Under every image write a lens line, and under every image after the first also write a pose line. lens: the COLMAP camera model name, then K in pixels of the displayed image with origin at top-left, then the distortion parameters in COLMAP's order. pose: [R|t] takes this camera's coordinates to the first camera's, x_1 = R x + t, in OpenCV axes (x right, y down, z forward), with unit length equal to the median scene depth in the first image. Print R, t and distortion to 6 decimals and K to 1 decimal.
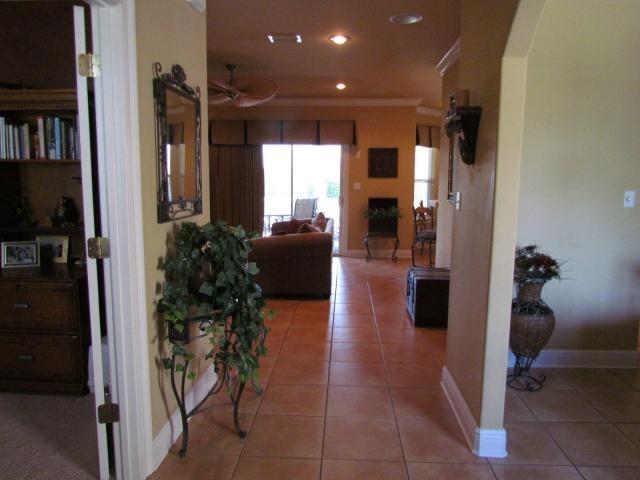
lens RADIAL K [[459.2, 0, 320.2], [0, 459.2, 239.4], [0, 0, 1]] dist [-0.001864, -0.000509]
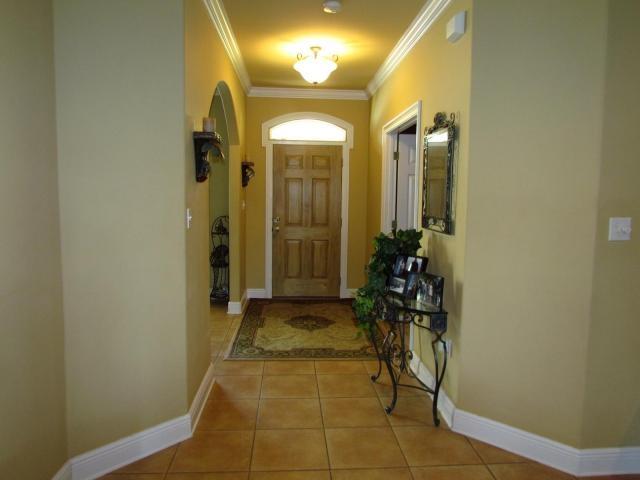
lens RADIAL K [[459.2, 0, 320.4], [0, 459.2, 239.4], [0, 0, 1]] dist [-0.001864, -0.000509]
pose [[-0.992564, -0.016078, -0.120661, 0.170926], [-0.041507, 0.976536, 0.211318, -0.283824], [0.114432, 0.214755, -0.969941, 2.239947]]
